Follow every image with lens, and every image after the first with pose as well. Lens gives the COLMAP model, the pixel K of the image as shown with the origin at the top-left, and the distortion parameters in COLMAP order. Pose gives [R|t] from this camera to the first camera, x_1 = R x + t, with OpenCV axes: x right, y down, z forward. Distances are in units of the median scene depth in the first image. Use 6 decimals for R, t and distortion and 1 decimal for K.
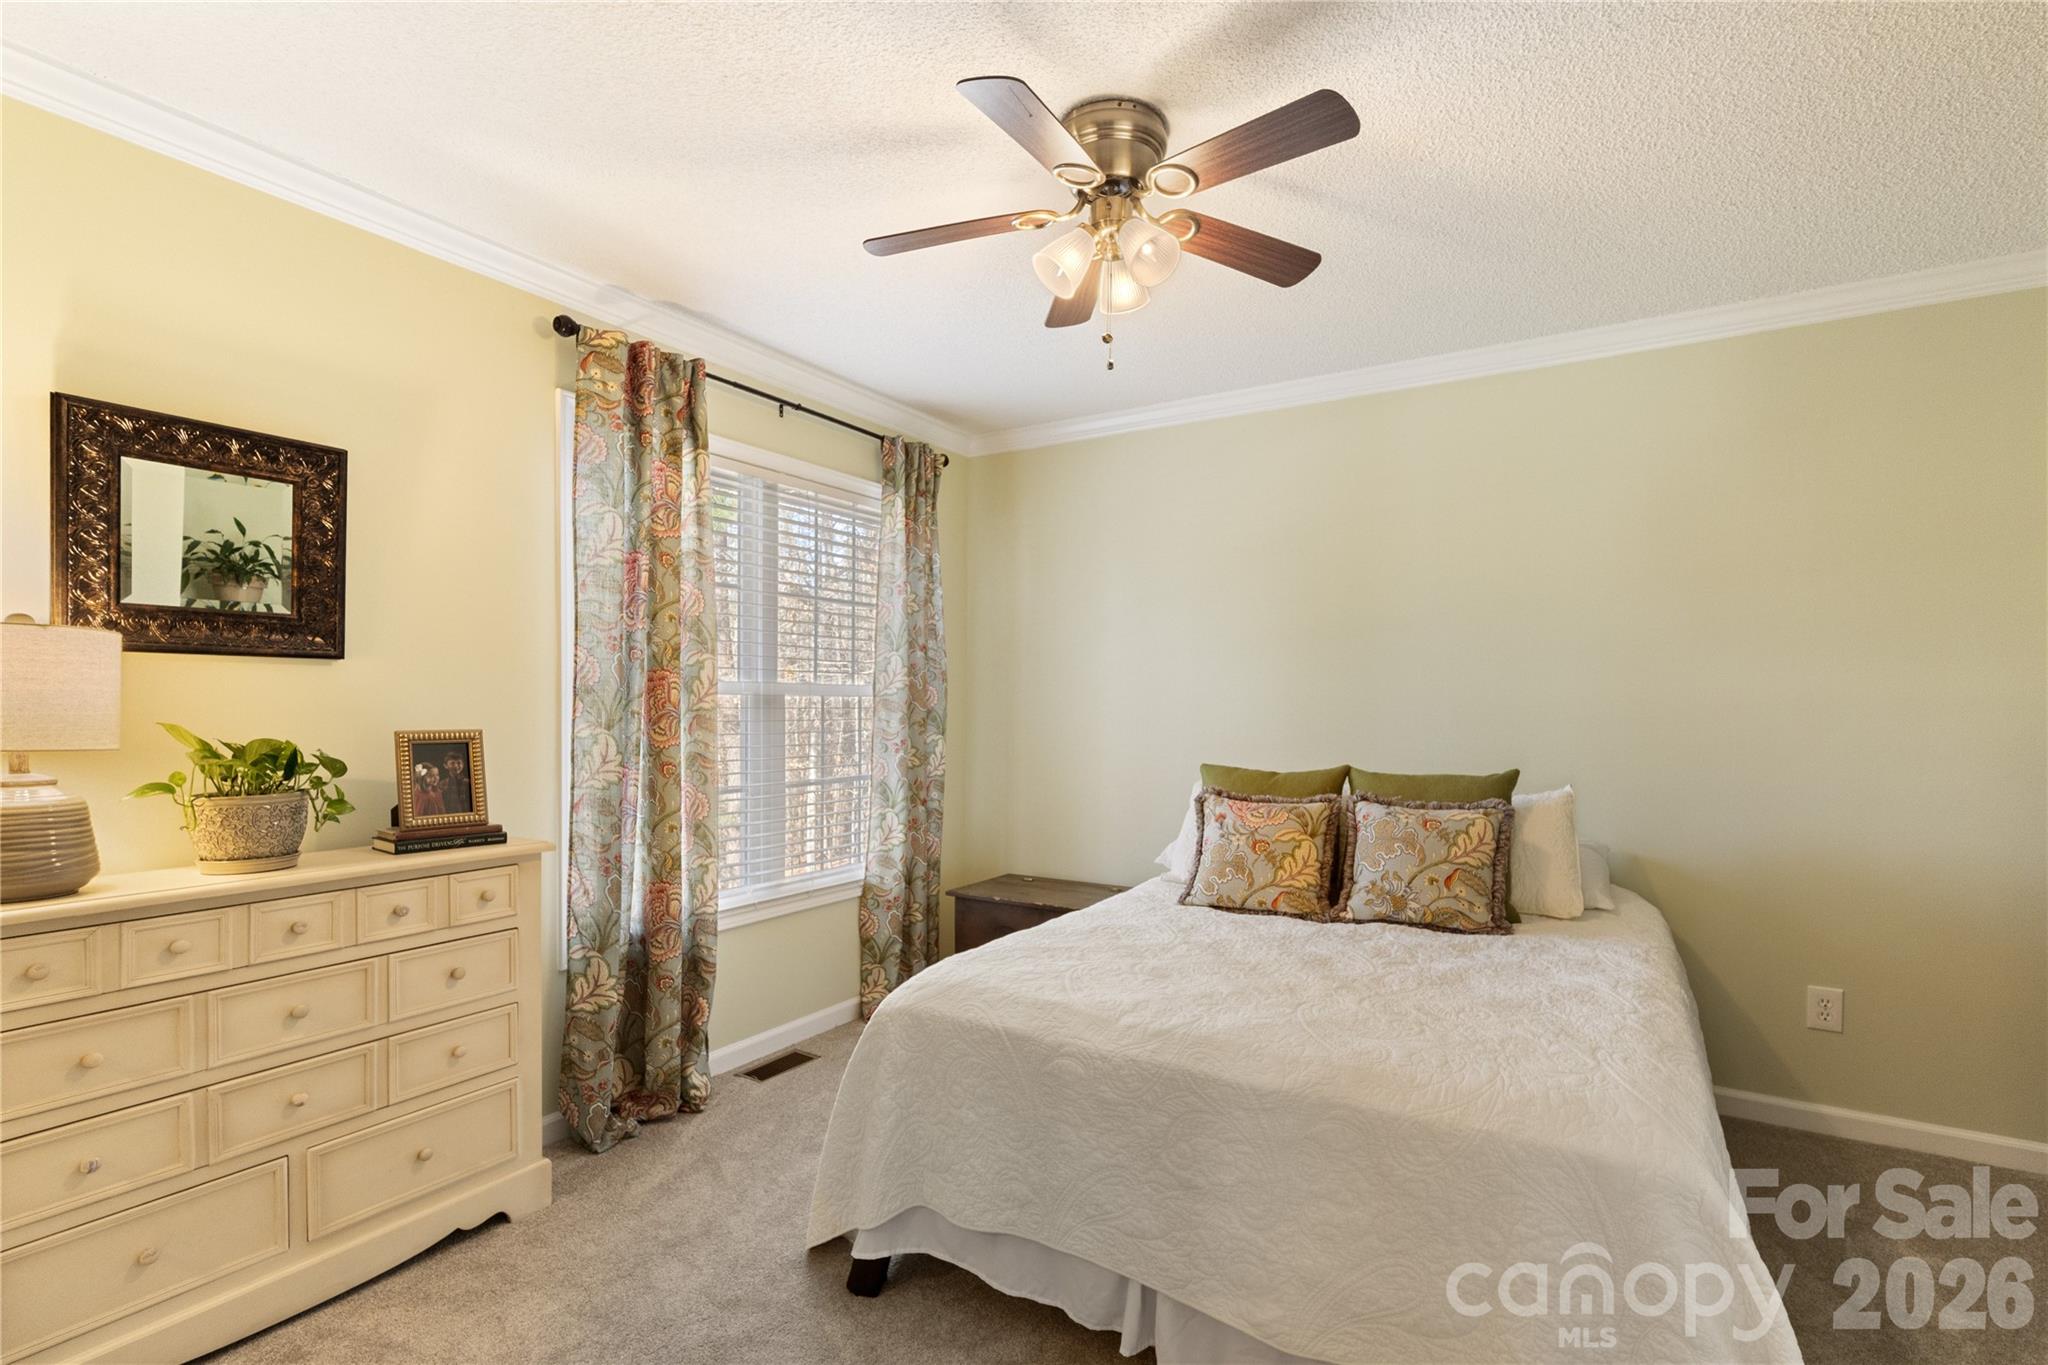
lens RADIAL K [[954.4, 0, 1012.3], [0, 954.4, 711.9], [0, 0, 1]] dist [-0.011827, -0.000224]
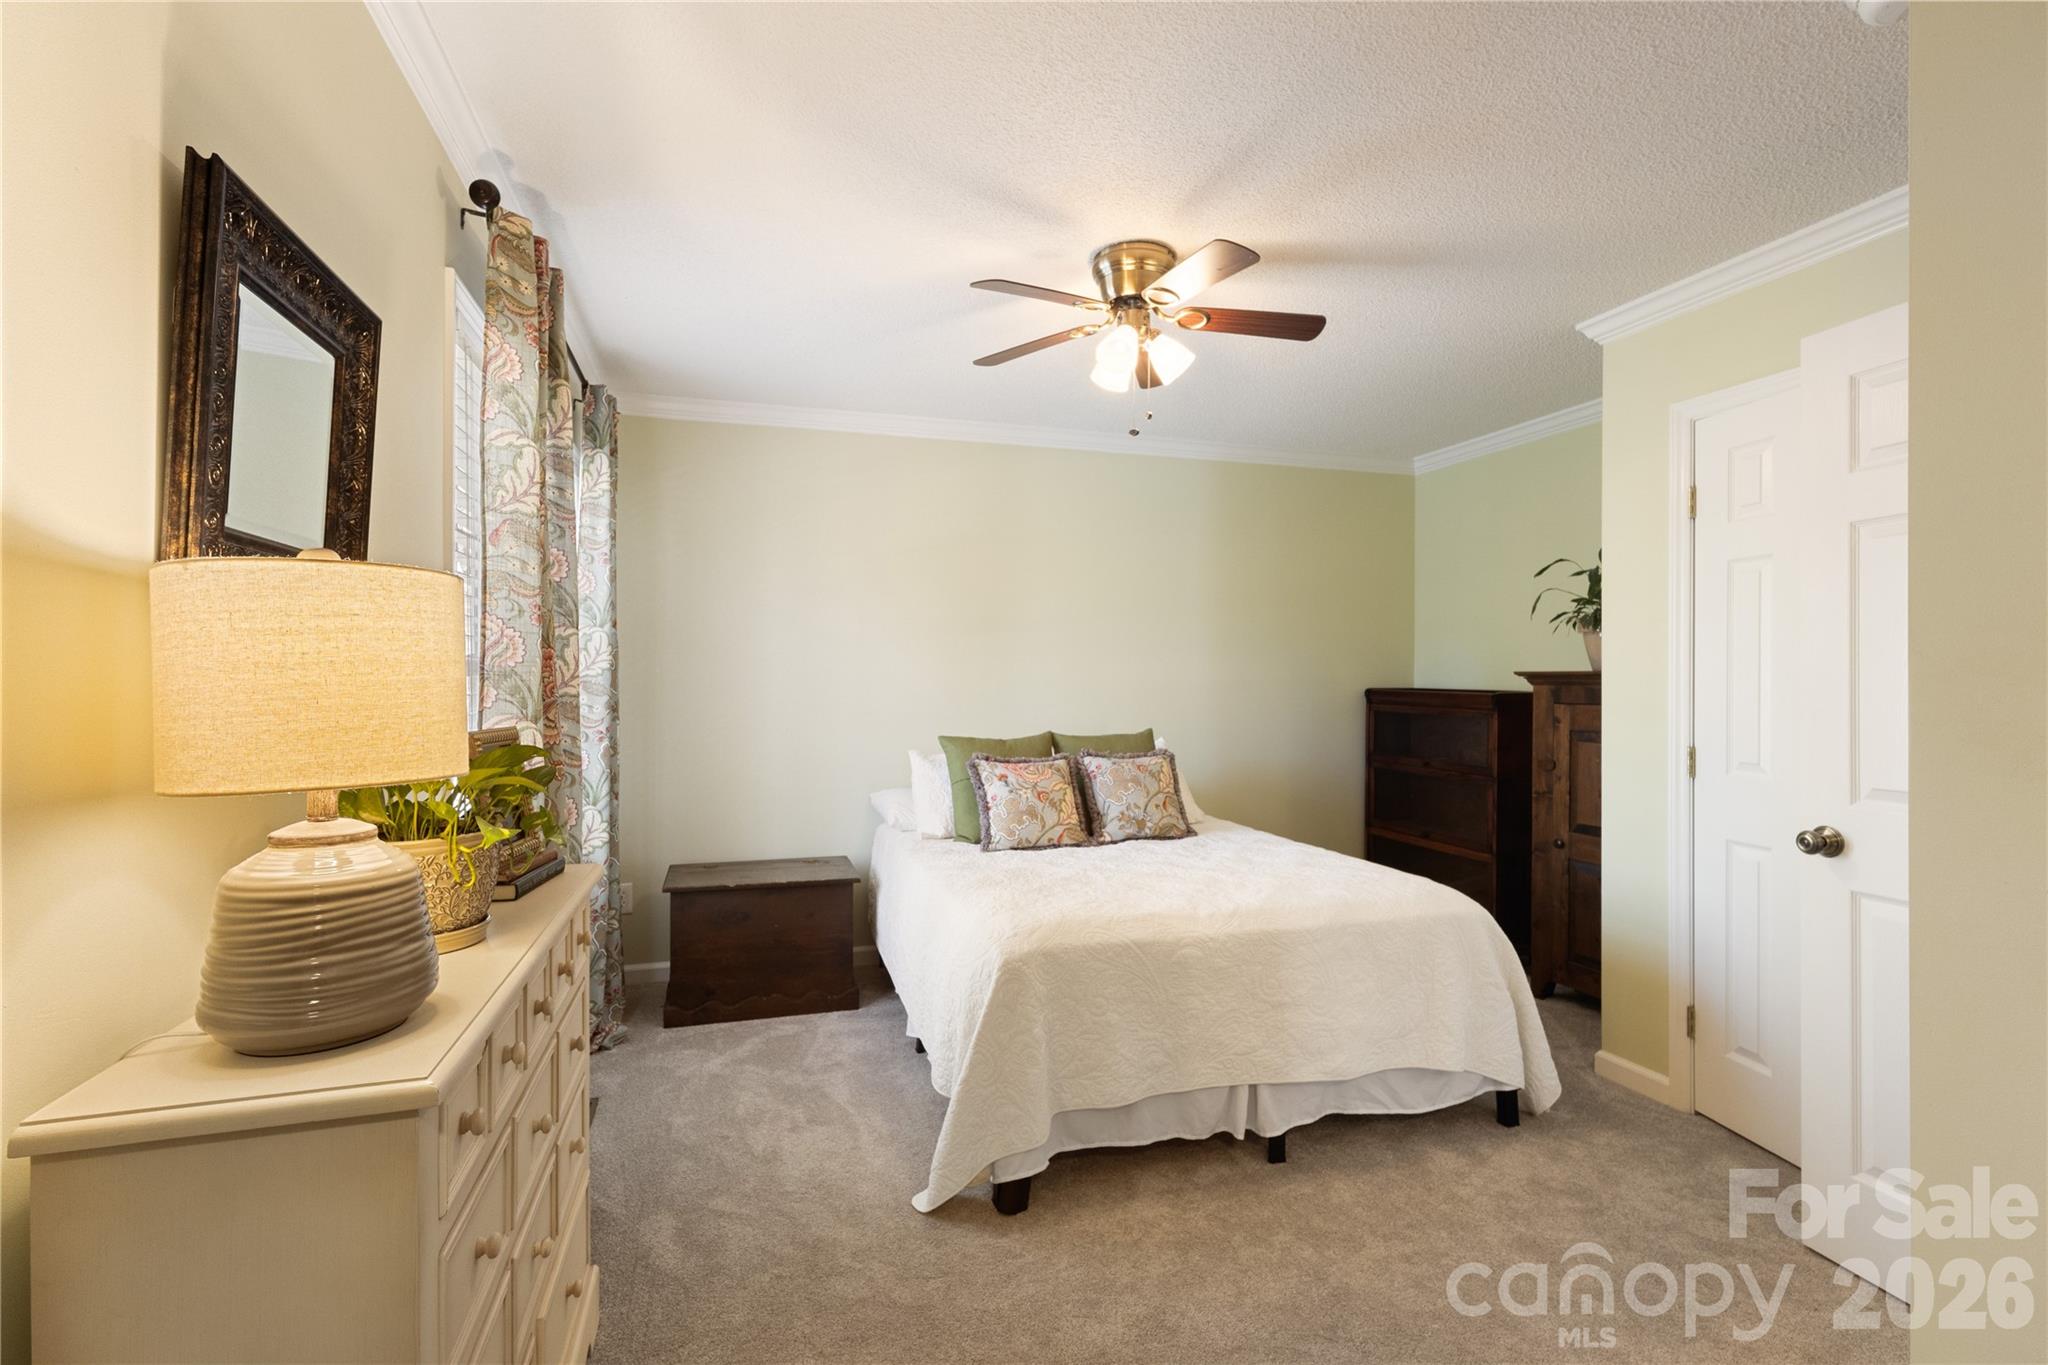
lens RADIAL K [[954.4, 0, 1014.0], [0, 954.4, 674.3], [0, 0, 1]] dist [-0.011827, -0.000224]
pose [[0.667151, 0.001641, 0.744921, -0.741411], [0.008753, 0.999911, -0.010043, -0.010152], [-0.744871, 0.013221, 0.667077, 0.179165]]
